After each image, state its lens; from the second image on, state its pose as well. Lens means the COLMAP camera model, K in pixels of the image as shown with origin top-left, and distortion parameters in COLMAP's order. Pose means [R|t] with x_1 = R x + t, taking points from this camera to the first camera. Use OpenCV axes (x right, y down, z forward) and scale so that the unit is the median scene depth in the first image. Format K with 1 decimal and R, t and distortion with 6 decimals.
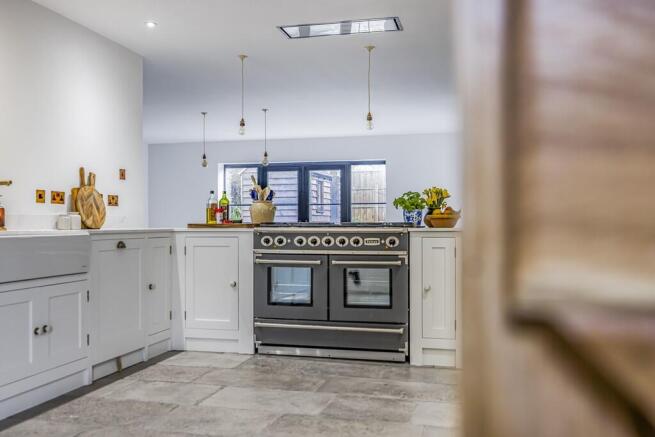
lens RADIAL K [[621.0, 0, 328.3], [0, 621.0, 219.3], [0, 0, 1]] dist [-0.045263, 0.000000]
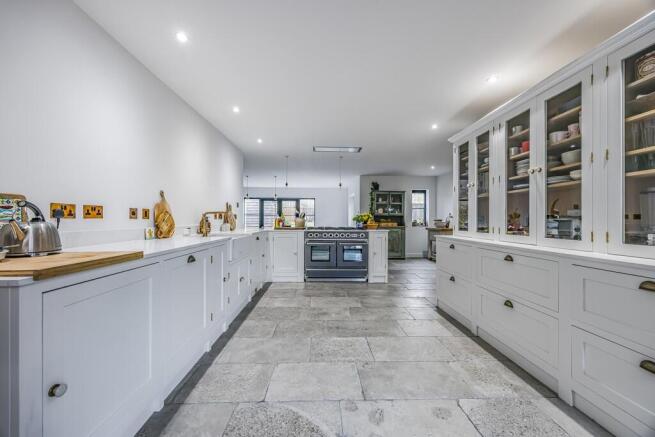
lens RADIAL K [[253.6, 0, 327.9], [0, 253.6, 219.6], [0, 0, 1]] dist [-0.001891, -0.000010]
pose [[0.962540, 0.009796, 0.270962, -0.304239], [-0.011089, 0.999933, 0.003242, -0.029897], [-0.270912, -0.006125, 0.962585, 0.022725]]
